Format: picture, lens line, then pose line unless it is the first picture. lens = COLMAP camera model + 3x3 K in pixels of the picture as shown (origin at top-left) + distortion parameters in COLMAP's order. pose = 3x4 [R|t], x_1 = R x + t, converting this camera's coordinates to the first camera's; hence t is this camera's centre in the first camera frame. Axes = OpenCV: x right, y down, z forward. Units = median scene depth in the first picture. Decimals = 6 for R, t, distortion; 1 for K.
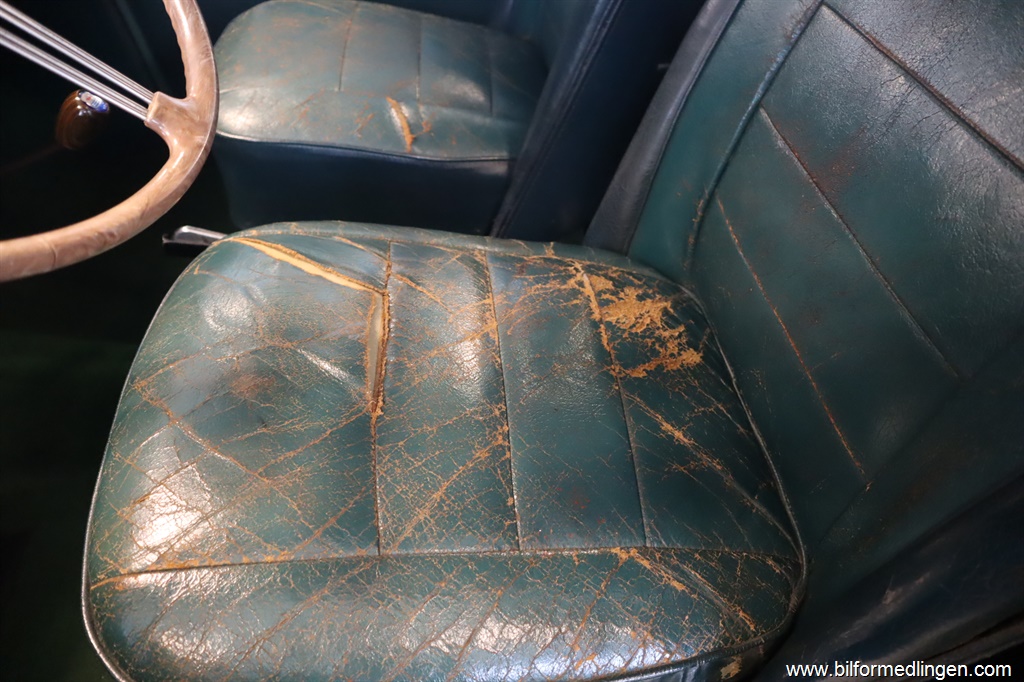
lens RADIAL K [[712.8, 0, 508.9], [0, 712.8, 326.2], [0, 0, 1]] dist [-0.120635, 0.090321]
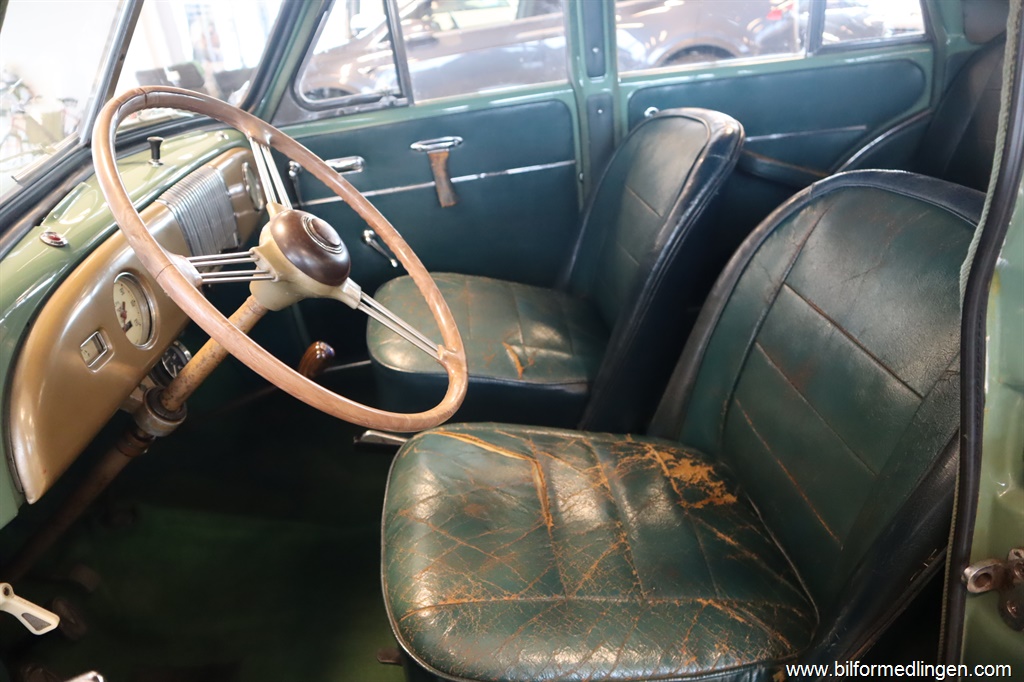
lens RADIAL K [[712.8, 0, 508.9], [0, 712.8, 326.2], [0, 0, 1]] dist [-0.120635, 0.090321]
pose [[0.999427, -0.030027, -0.015634, -0.192670], [0.023458, 0.947231, -0.319691, 0.166142], [0.024409, 0.319141, 0.947393, -0.592281]]
